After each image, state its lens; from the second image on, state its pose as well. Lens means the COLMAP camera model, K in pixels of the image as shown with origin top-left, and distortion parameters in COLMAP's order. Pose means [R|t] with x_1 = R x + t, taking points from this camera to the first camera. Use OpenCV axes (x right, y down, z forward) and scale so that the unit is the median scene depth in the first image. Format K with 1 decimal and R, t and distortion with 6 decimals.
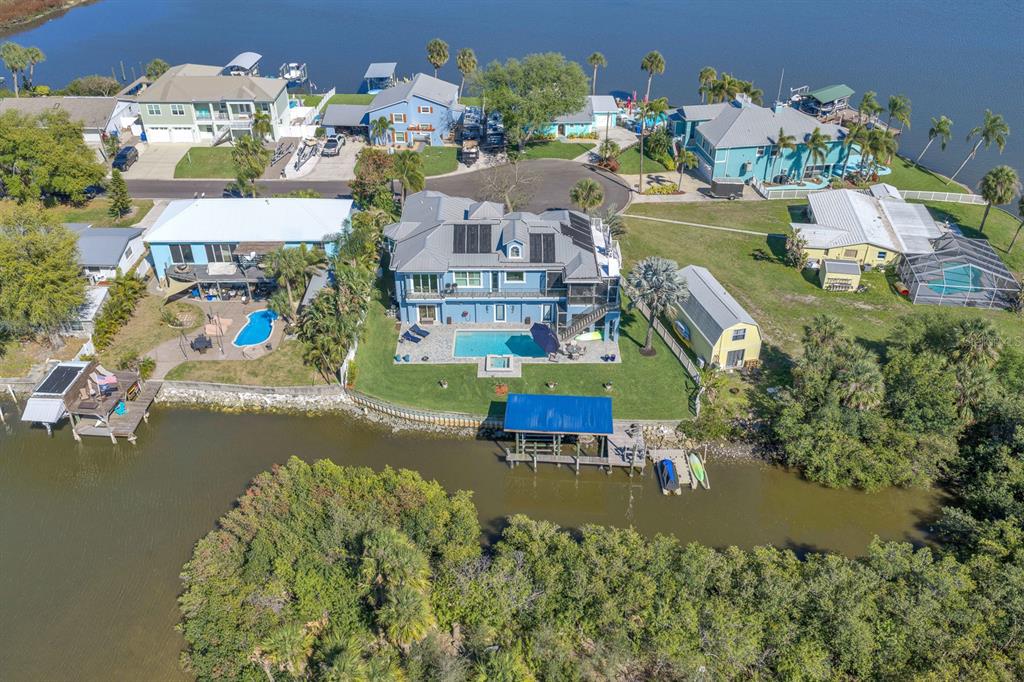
lens RADIAL K [[849.2, 0, 513.2], [0, 849.2, 330.1], [0, 0, 1]] dist [0.008193, -0.003845]
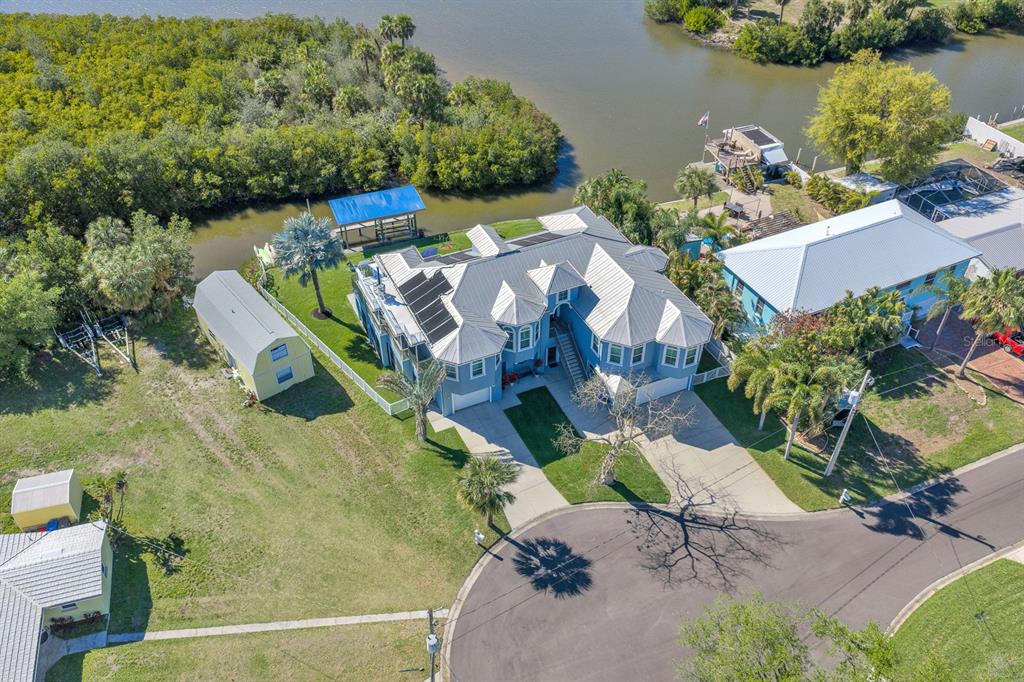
lens RADIAL K [[849.2, 0, 513.2], [0, 849.2, 330.1], [0, 0, 1]] dist [0.008193, -0.003845]
pose [[-0.906151, 0.270751, -0.324938, 0.270151], [-0.231254, 0.326099, 0.916614, -0.842496], [0.354136, 0.905733, -0.232883, 1.279746]]
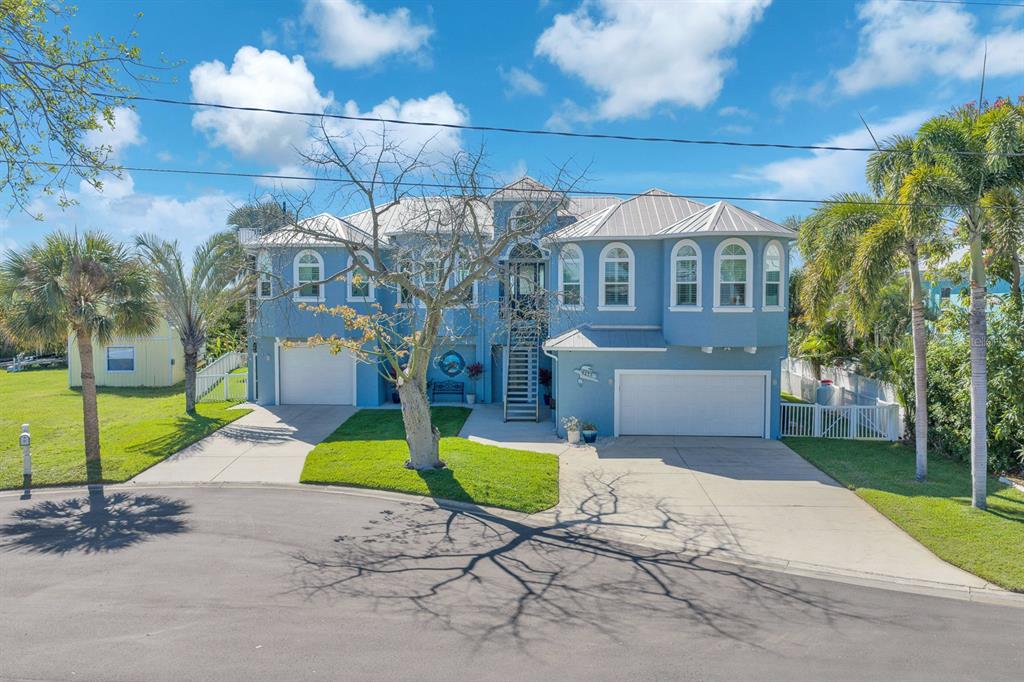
lens RADIAL K [[849.2, 0, 513.2], [0, 849.2, 330.1], [0, 0, 1]] dist [0.008193, -0.003845]
pose [[-0.998749, -0.004606, 0.049789, -0.047771], [0.025211, 0.813522, 0.580988, -0.348631], [-0.043180, 0.581517, -0.812388, 1.454932]]
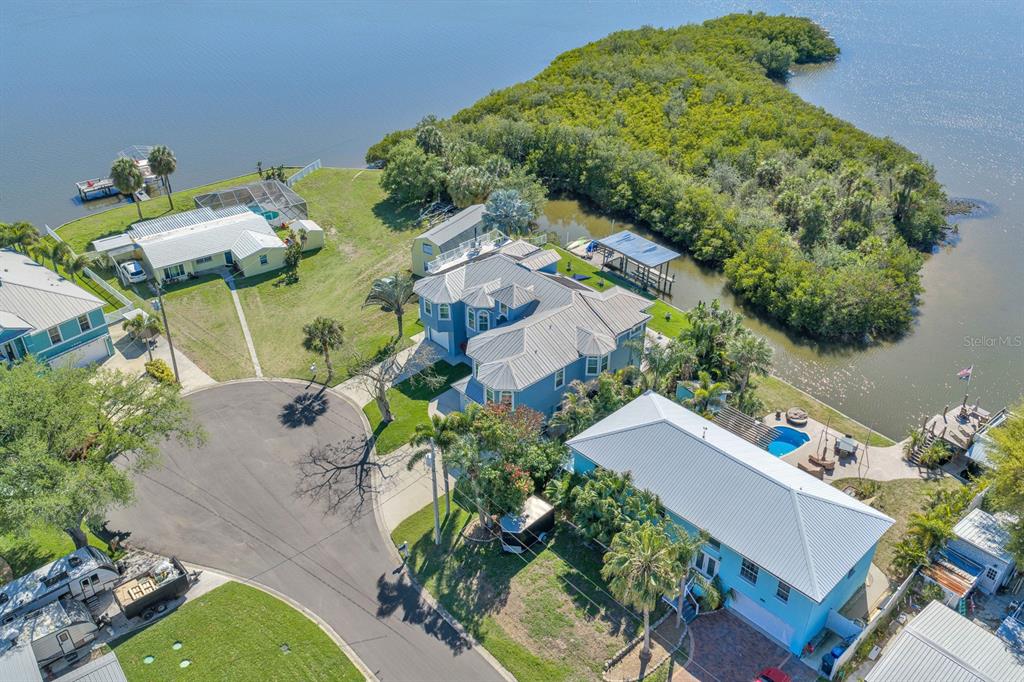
lens RADIAL K [[849.2, 0, 513.2], [0, 849.2, 330.1], [0, 0, 1]] dist [0.008193, -0.003845]
pose [[-0.681443, -0.381240, 0.624733, -0.625479], [0.401441, 0.519033, 0.754619, -0.830175], [-0.611948, 0.765023, -0.200646, 1.283579]]
